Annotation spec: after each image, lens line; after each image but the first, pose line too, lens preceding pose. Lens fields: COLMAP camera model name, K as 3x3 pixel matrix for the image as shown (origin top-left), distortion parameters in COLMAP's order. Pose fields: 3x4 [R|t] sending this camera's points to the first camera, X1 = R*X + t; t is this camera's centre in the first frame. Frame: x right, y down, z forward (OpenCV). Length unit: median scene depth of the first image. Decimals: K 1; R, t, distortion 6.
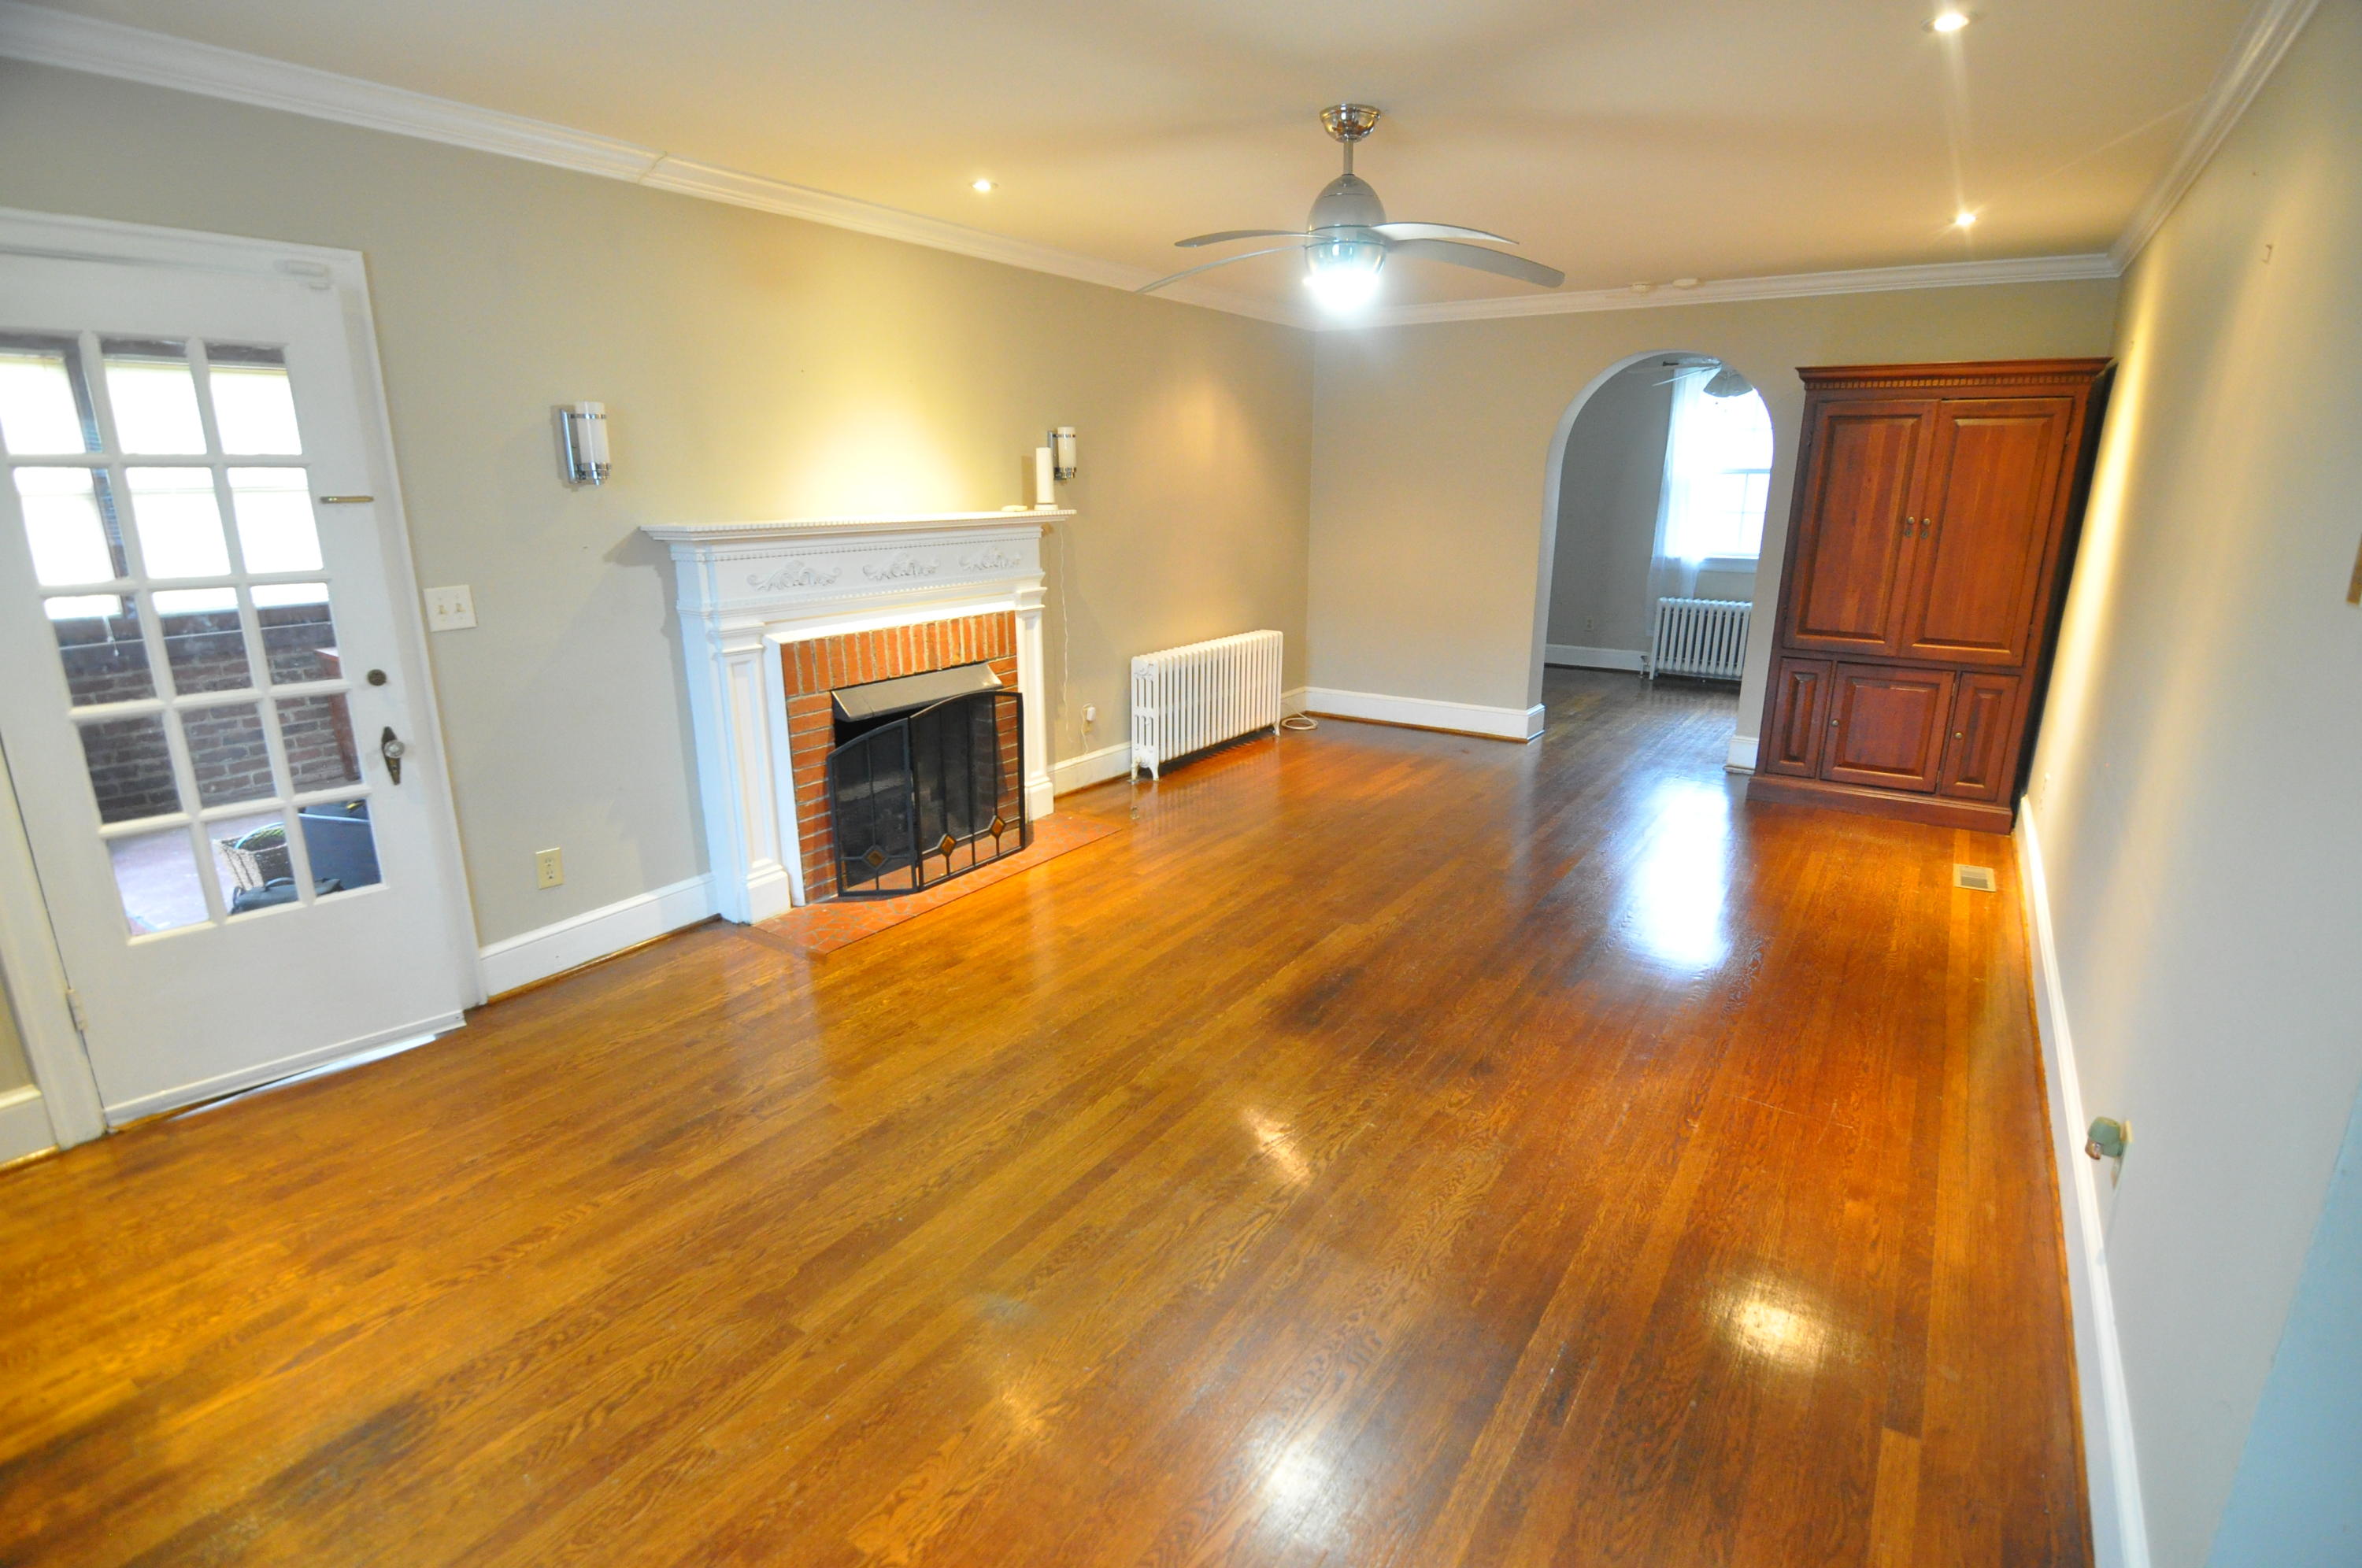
lens RADIAL K [[1136.7, 0, 1189.2], [0, 1136.7, 789.0], [0, 0, 1]] dist [-0.004118, -0.010313]
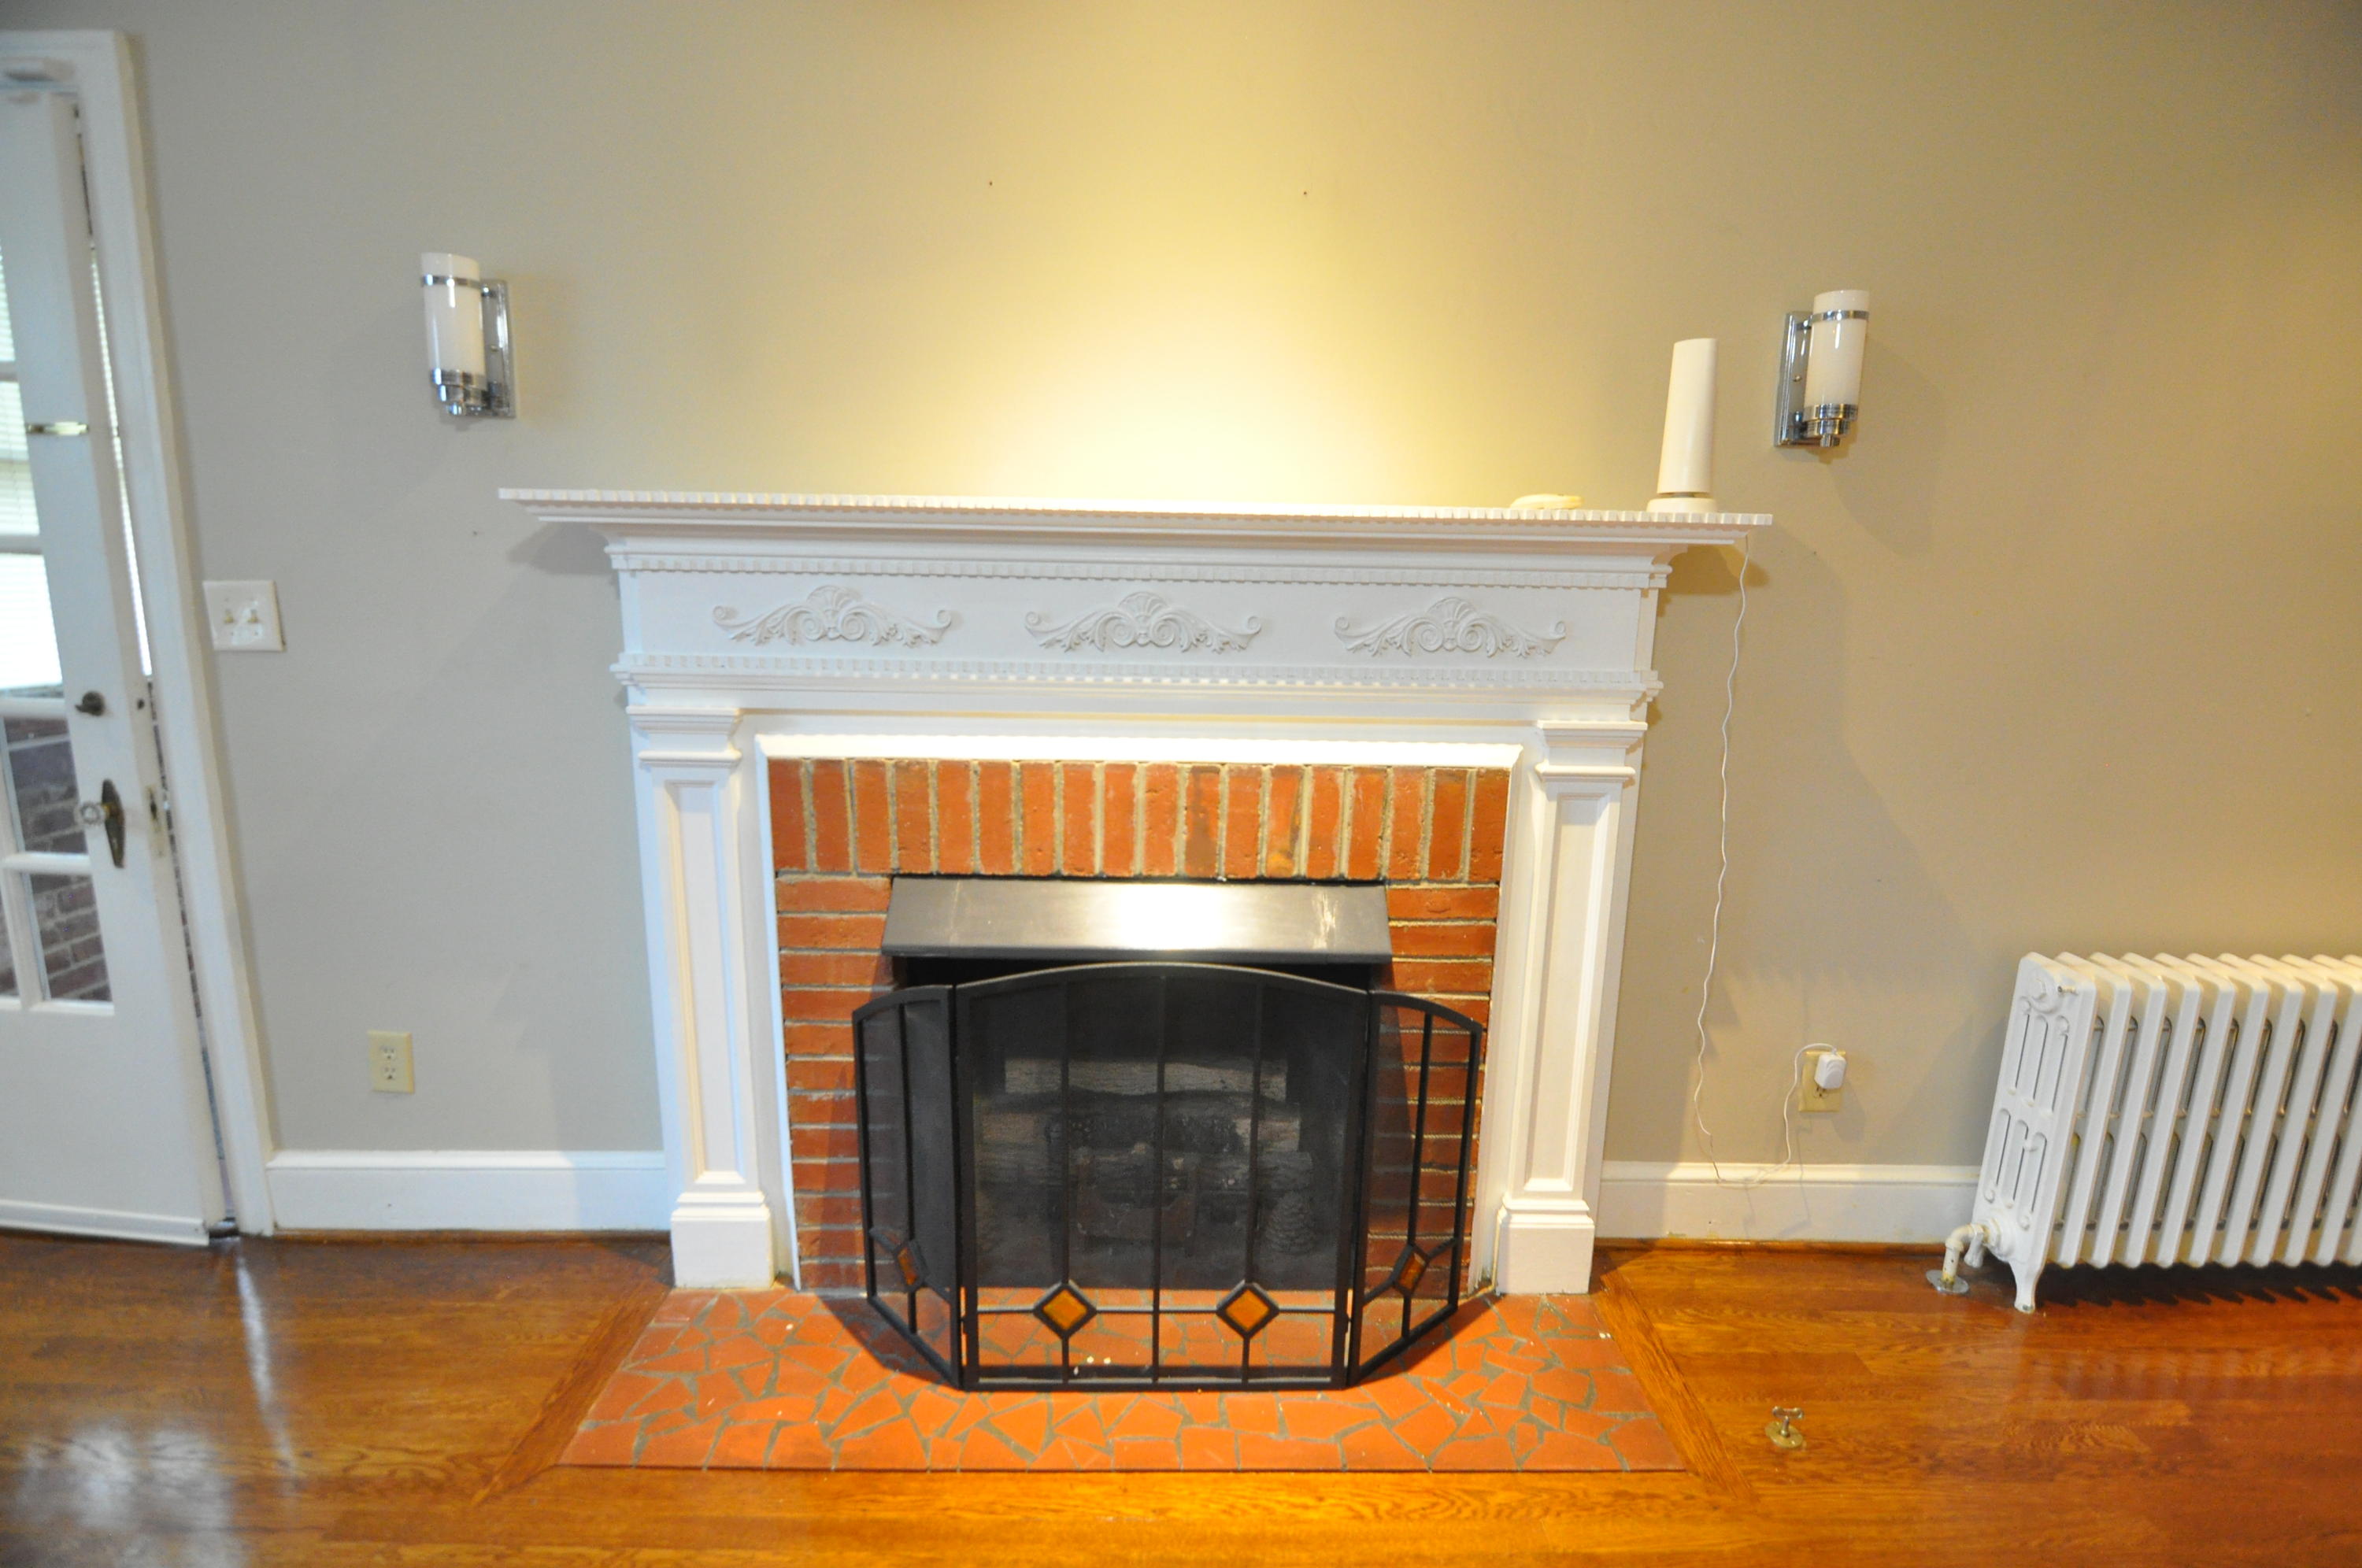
lens RADIAL K [[1136.7, 0, 1181.2], [0, 1136.7, 794.1], [0, 0, 1]] dist [-0.004118, -0.010313]
pose [[0.567511, 0.178214, -0.803848, 0.099715], [-0.238281, 0.970066, 0.046839, -0.154450], [0.788133, 0.164960, 0.592988, 0.756156]]
